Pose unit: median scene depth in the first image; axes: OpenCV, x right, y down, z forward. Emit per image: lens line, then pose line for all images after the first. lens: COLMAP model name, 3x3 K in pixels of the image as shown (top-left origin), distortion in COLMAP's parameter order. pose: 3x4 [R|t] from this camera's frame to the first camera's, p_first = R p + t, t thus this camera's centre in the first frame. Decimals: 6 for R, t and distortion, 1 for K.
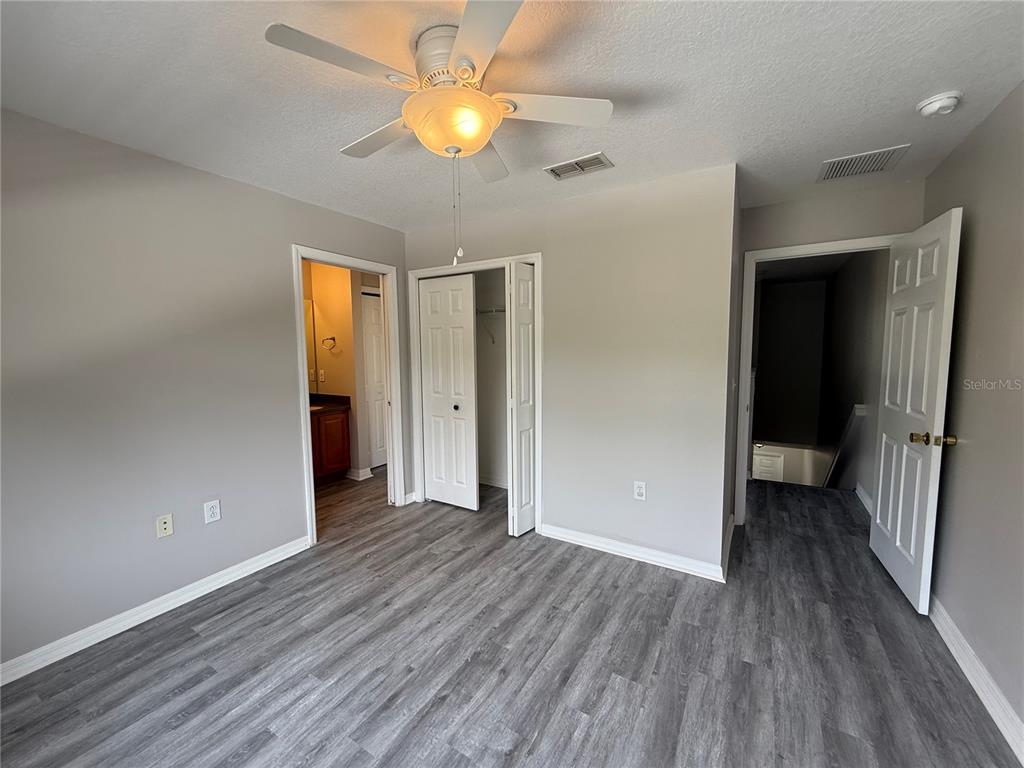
lens RADIAL K [[408.1, 0, 511.0], [0, 408.1, 384.1], [0, 0, 1]] dist [0.001065, -0.000015]
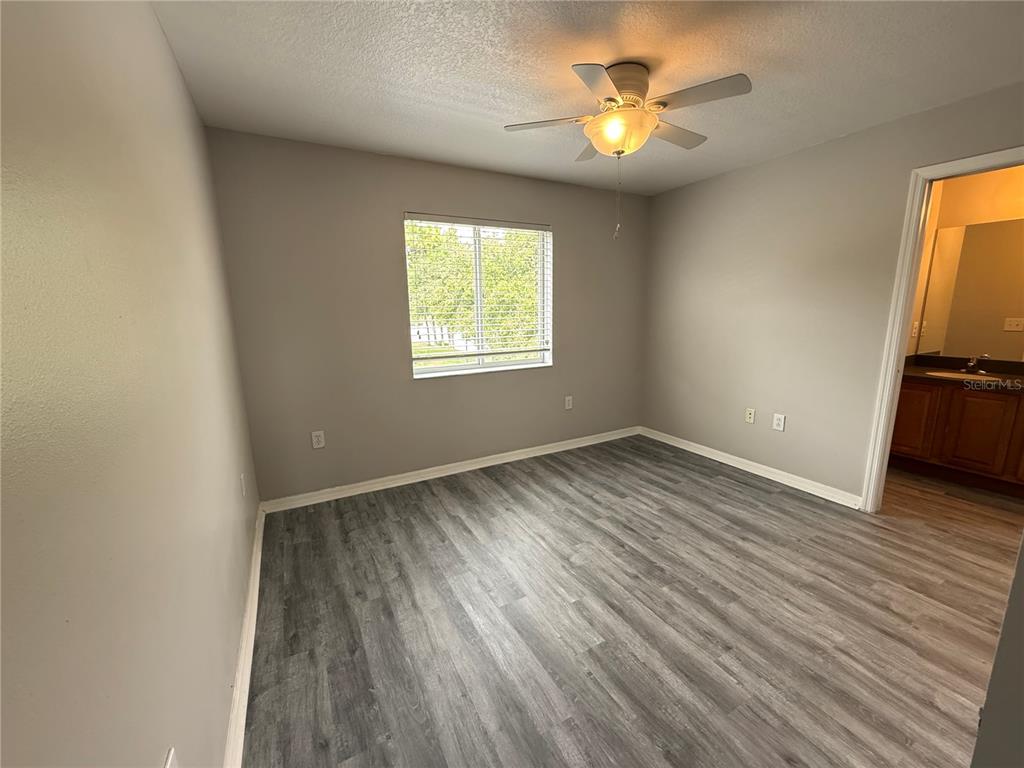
lens RADIAL K [[408.1, 0, 511.0], [0, 408.1, 384.1], [0, 0, 1]] dist [0.001065, -0.000015]
pose [[-0.498972, 0.179433, -0.847839, 0.913388], [-0.057855, 0.969251, 0.239178, -0.081077], [0.864685, 0.168395, -0.473248, 0.995406]]
